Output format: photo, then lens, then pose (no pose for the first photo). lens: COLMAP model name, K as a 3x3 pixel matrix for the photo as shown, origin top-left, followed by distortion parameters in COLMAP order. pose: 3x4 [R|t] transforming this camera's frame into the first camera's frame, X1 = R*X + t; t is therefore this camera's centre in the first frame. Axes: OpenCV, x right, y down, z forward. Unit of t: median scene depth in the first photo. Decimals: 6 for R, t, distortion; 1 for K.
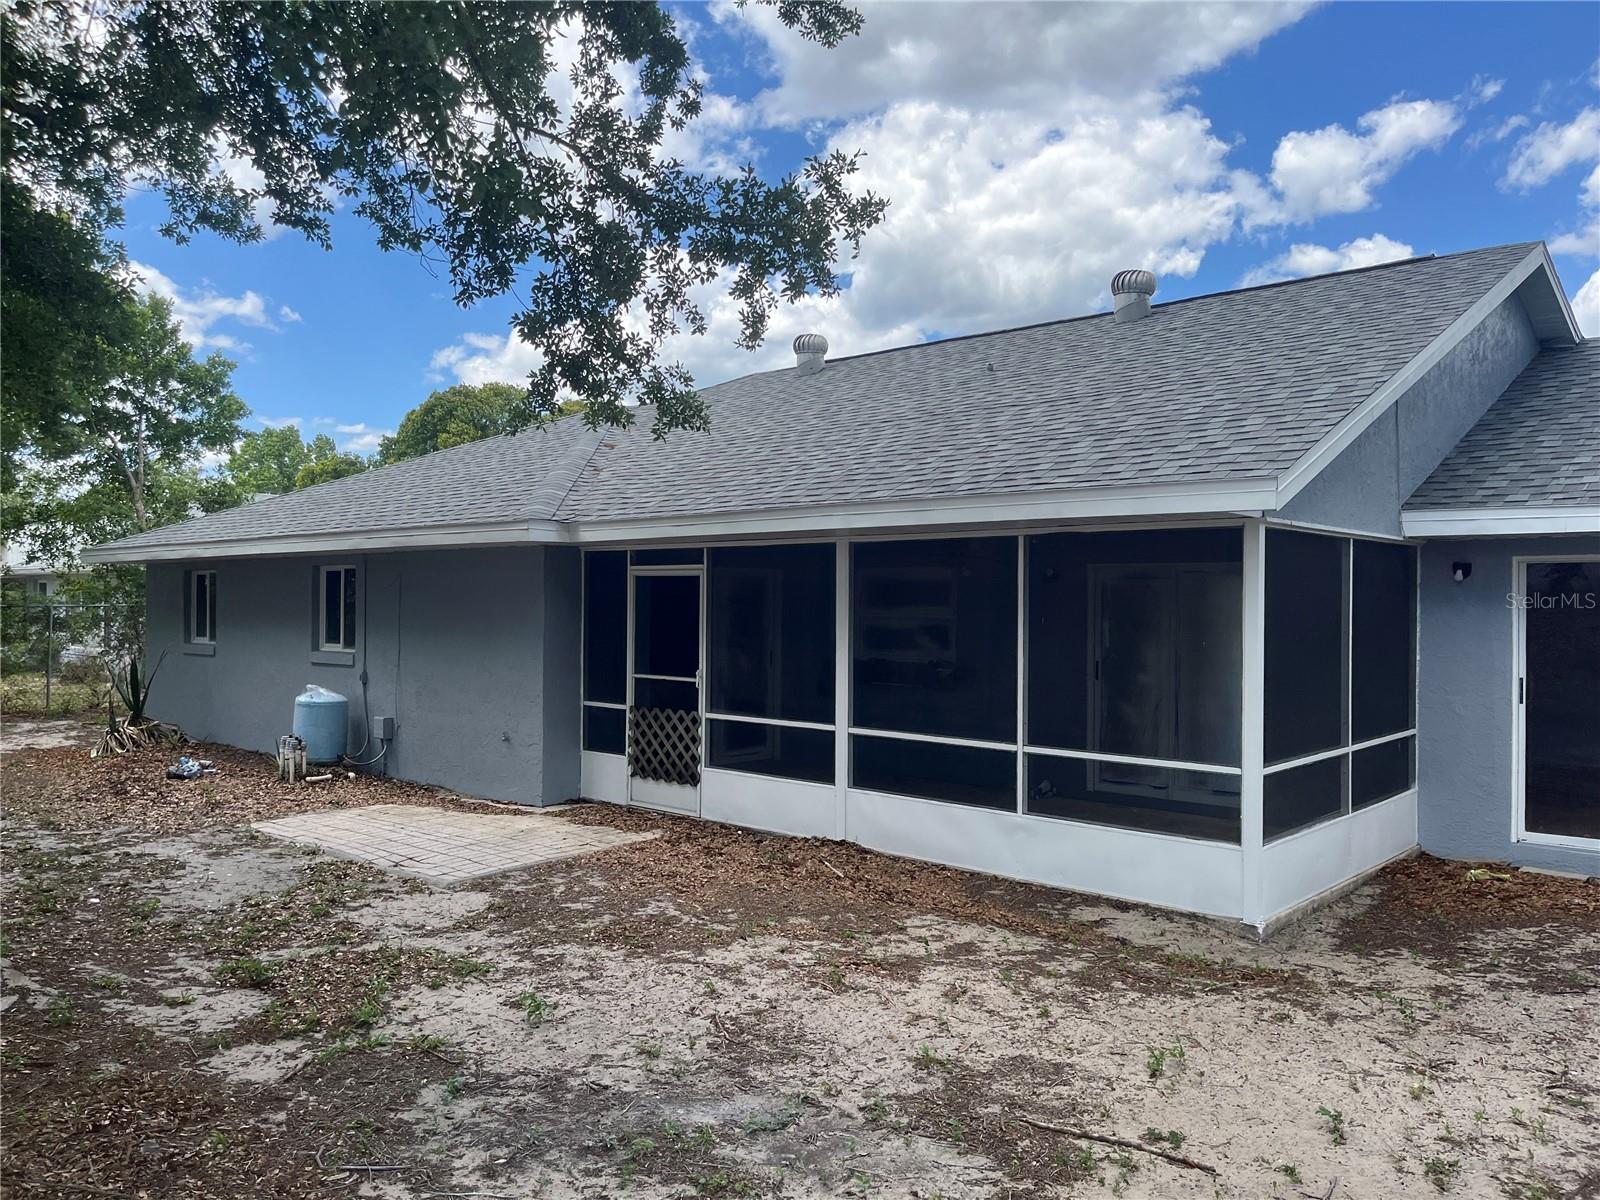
lens RADIAL K [[1208.3, 0, 785.8], [0, 1208.3, 614.1], [0, 0, 1]] dist [0.062583, -0.085408]
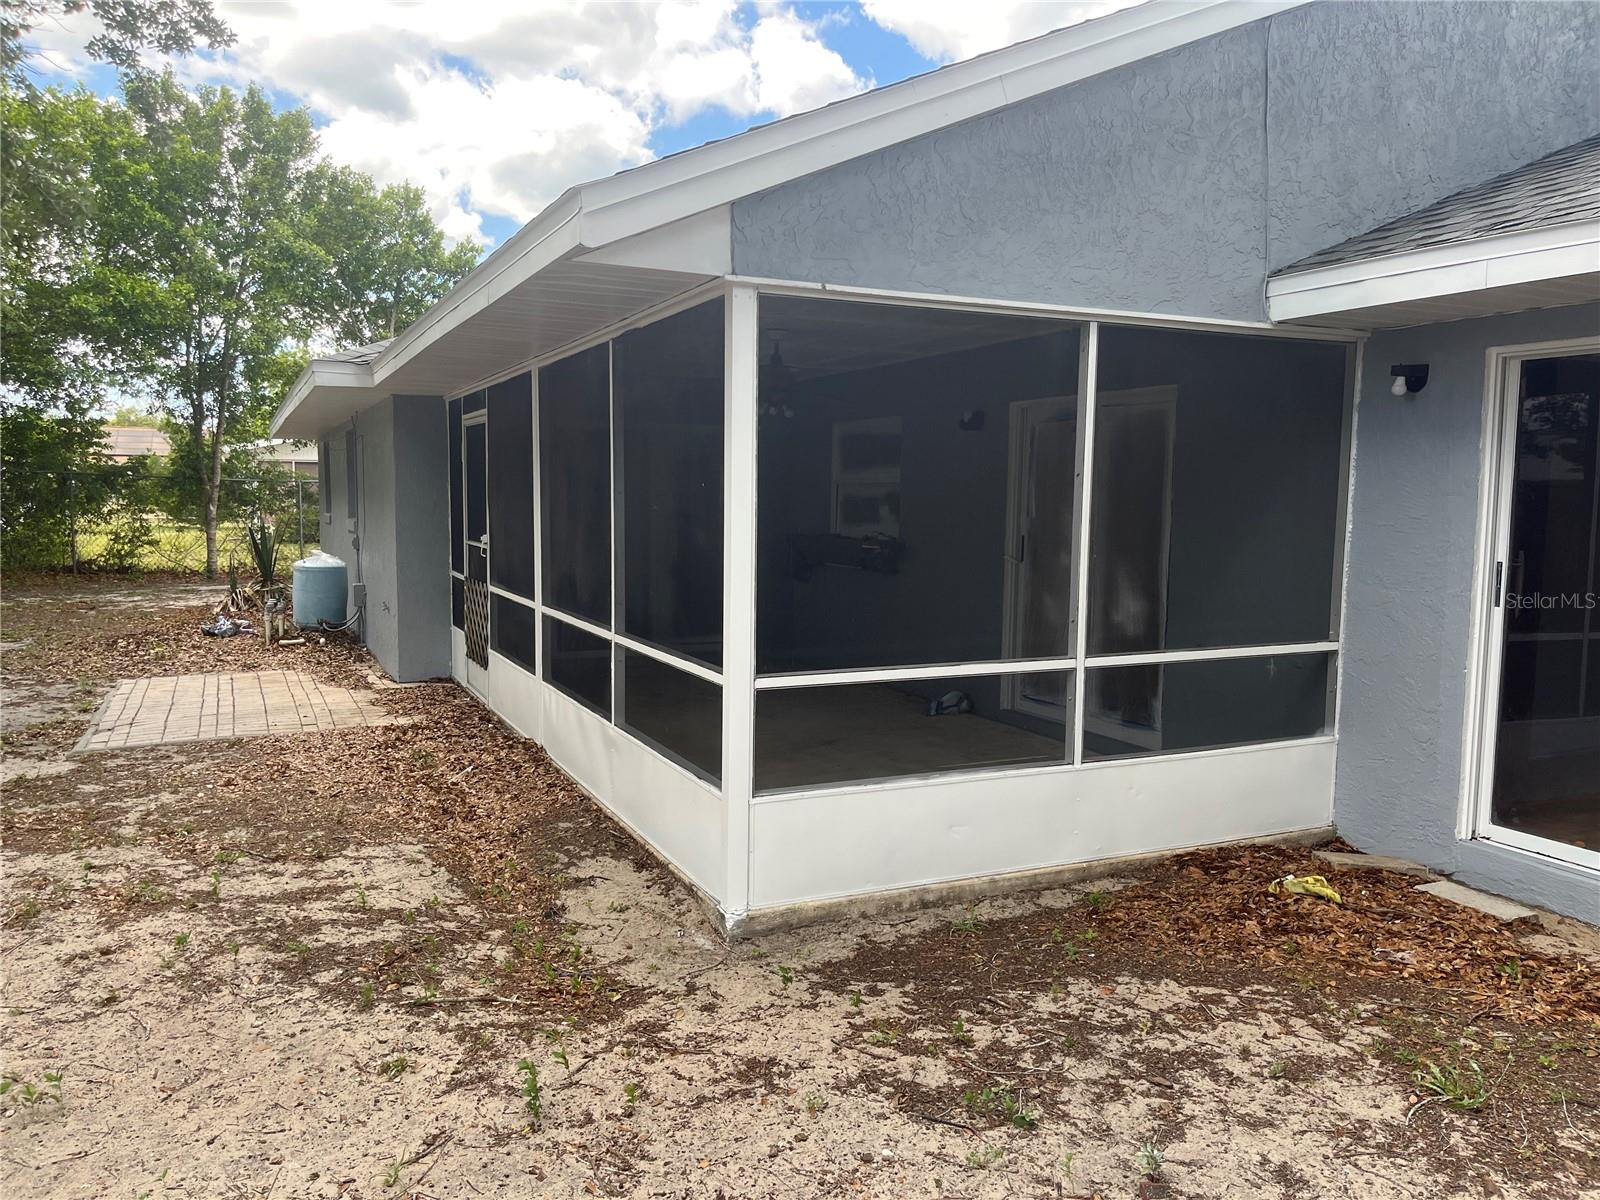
lens RADIAL K [[1208.3, 0, 785.8], [0, 1208.3, 614.1], [0, 0, 1]] dist [0.062583, -0.085408]
pose [[0.918787, 0.042344, -0.392476, 0.458974], [-0.008879, 0.996196, 0.086692, 0.026118], [0.394654, -0.076167, 0.915668, 0.297009]]
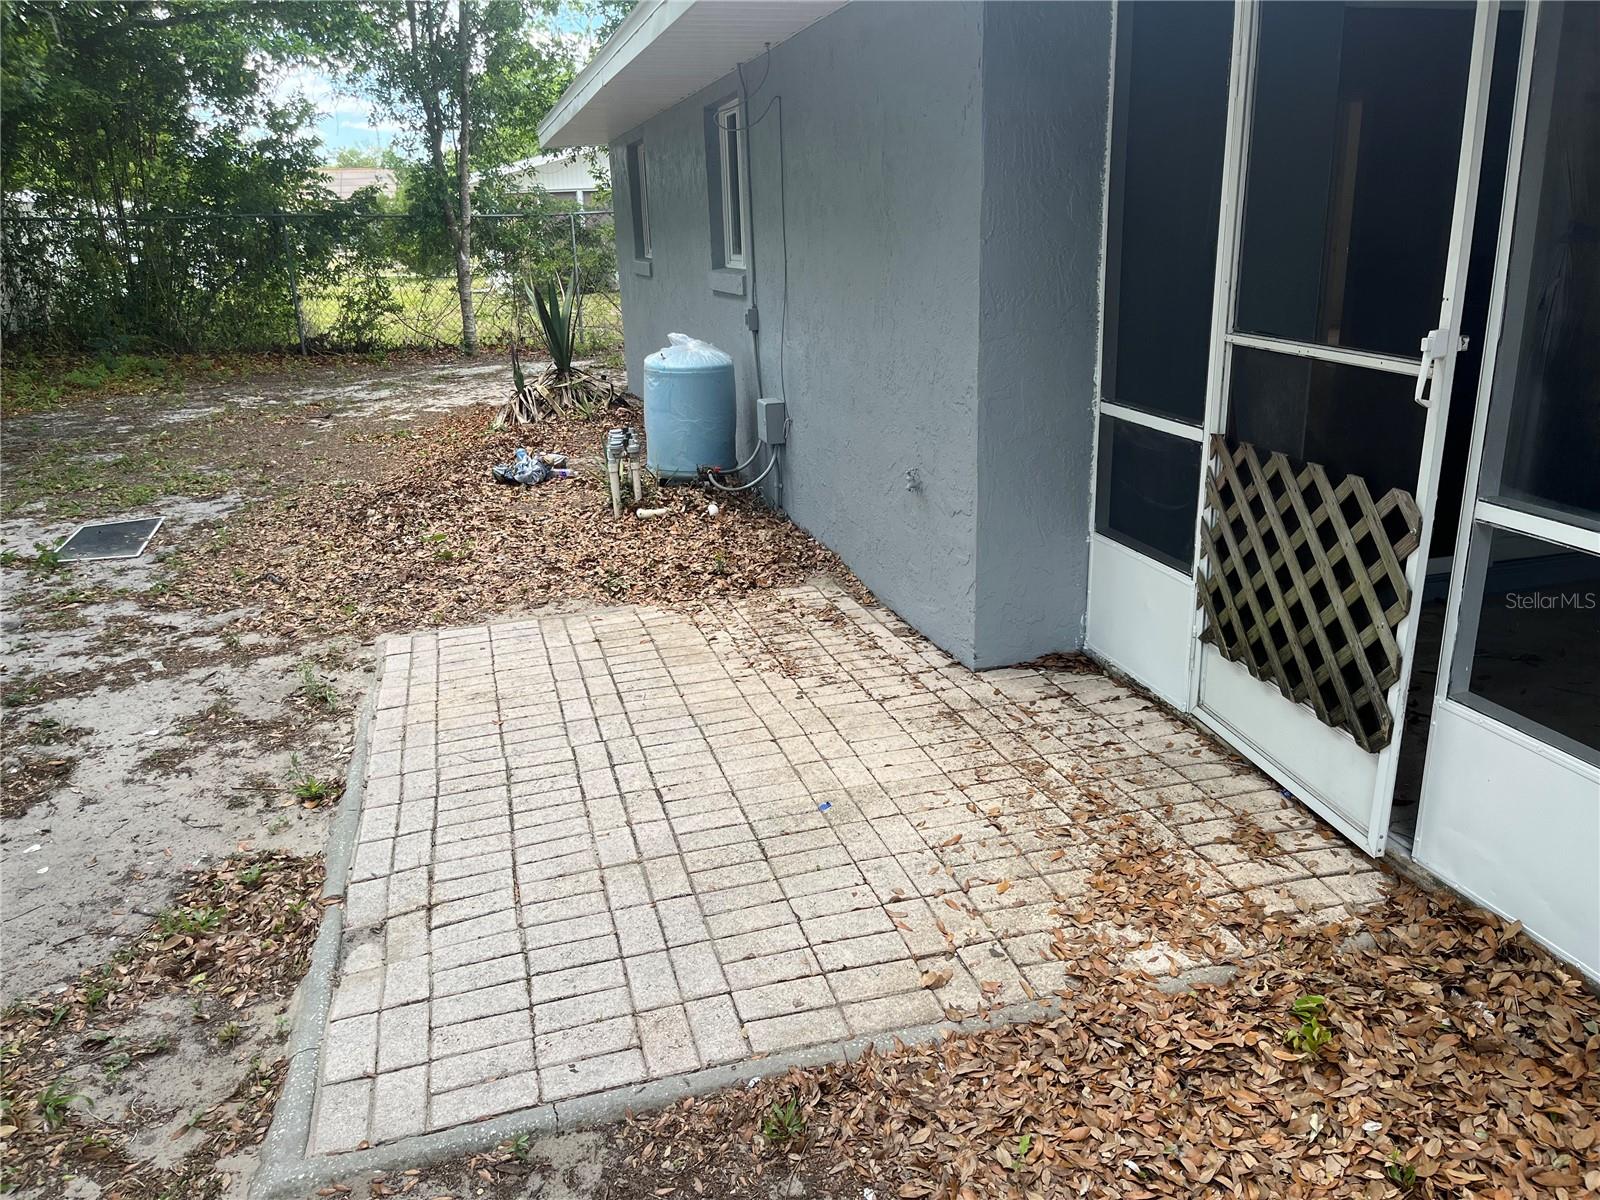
lens RADIAL K [[1208.3, 0, 785.8], [0, 1208.3, 614.1], [0, 0, 1]] dist [0.062583, -0.085408]
pose [[0.838949, 0.133382, -0.527612, -0.048954], [0.034924, 0.954306, 0.296784, 0.022504], [0.543089, -0.267413, 0.795956, 0.703992]]
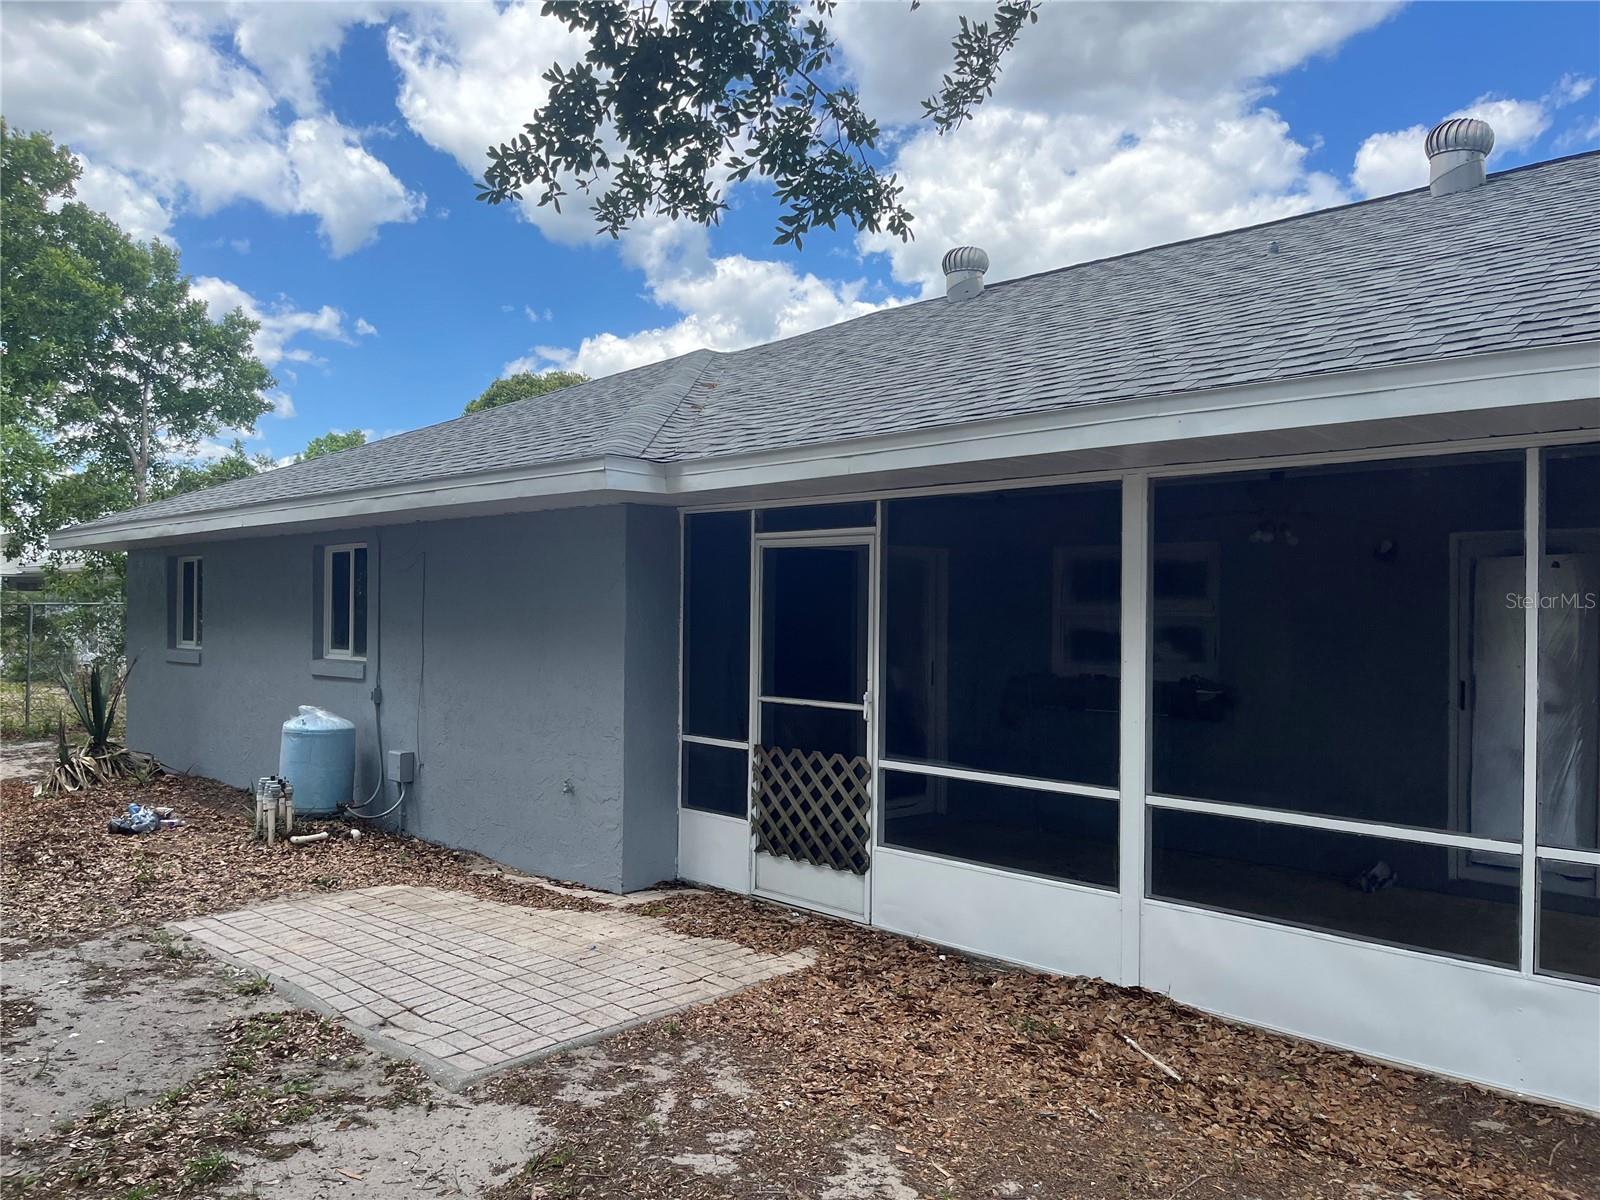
lens RADIAL K [[1206.3, 0, 805.3], [0, 1206.3, 615.9], [0, 0, 1]] dist [0.061301, -0.089861]
pose [[0.999281, 0.003457, -0.037761, -0.080843], [-0.003743, 0.999965, -0.007491, 0.010960], [0.037734, 0.007627, 0.999259, 0.360492]]
